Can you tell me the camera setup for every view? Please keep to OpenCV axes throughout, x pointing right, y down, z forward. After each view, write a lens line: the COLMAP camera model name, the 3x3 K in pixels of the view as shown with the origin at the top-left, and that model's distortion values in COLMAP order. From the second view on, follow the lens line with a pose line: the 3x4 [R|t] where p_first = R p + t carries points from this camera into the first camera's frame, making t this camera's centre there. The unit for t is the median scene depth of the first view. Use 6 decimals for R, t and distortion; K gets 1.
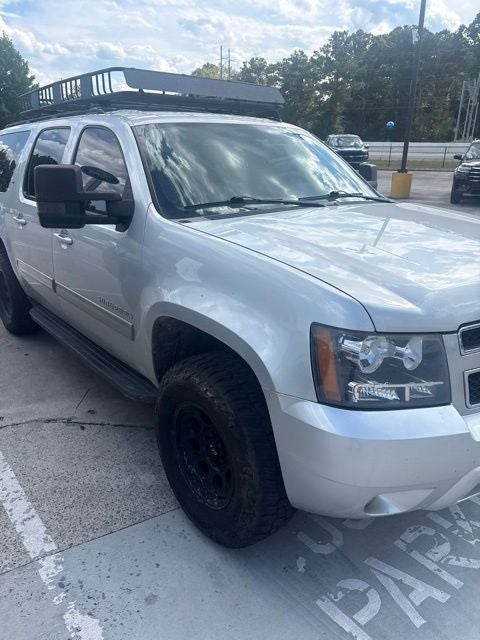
lens RADIAL K [[486.9, 0, 242.5], [0, 486.9, 319.8], [0, 0, 1]] dist [0.035967, -0.043014]
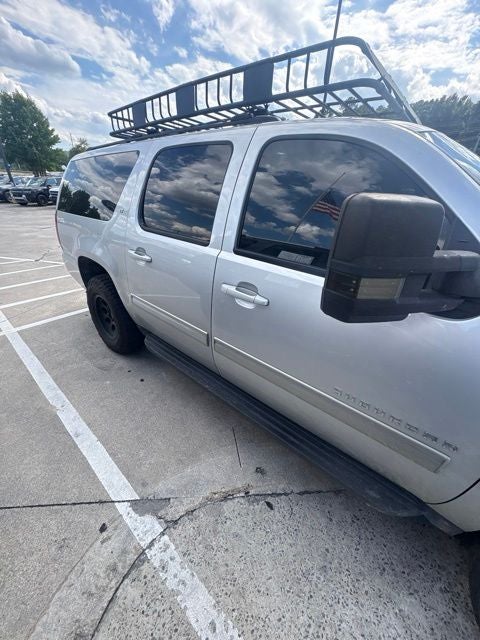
lens RADIAL K [[253.9, 0, 240.5], [0, 253.9, 319.4], [0, 0, 1]] dist [-0.000257, 0.000016]
pose [[0.981570, -0.052715, 0.183690, -0.436535], [0.025702, 0.988884, 0.146450, -0.181562], [-0.189368, -0.139030, 0.972014, 0.591083]]
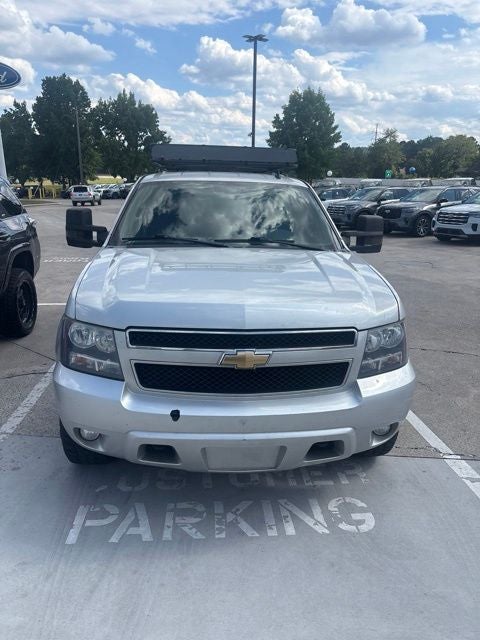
lens RADIAL K [[486.9, 0, 240.3], [0, 486.9, 324.9], [0, 0, 1]] dist [0.035967, -0.043014]
pose [[0.830417, 0.162622, -0.532880, 0.747496], [-0.196878, 0.980398, -0.007612, -0.024610], [0.521197, 0.111234, 0.846156, -0.032750]]
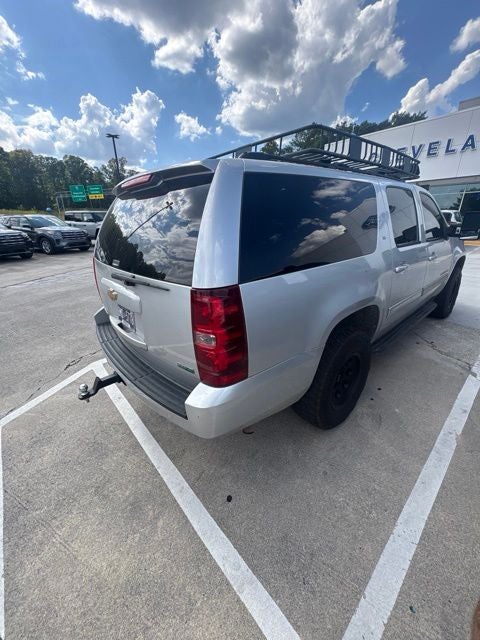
lens RADIAL K [[253.9, 0, 240.1], [0, 253.9, 320.0], [0, 0, 1]] dist [-0.000257, 0.000016]
pose [[-0.059099, -0.369416, 0.927383, -1.221242], [0.346402, 0.863691, 0.366120, -0.532587], [-0.936223, 0.342885, 0.076923, 1.615007]]
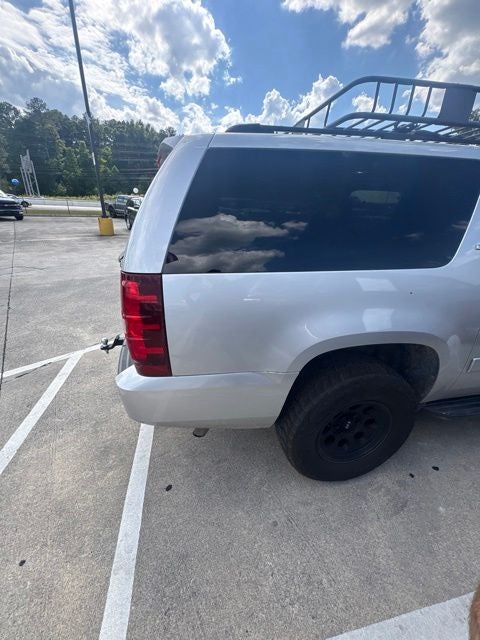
lens RADIAL K [[253.9, 0, 241.4], [0, 253.9, 320.2], [0, 0, 1]] dist [-0.000257, 0.000016]
pose [[0.454635, -0.347655, 0.820026, -1.116724], [0.267482, 0.931471, 0.246606, -0.445684], [-0.849565, 0.107227, 0.516471, 1.381626]]
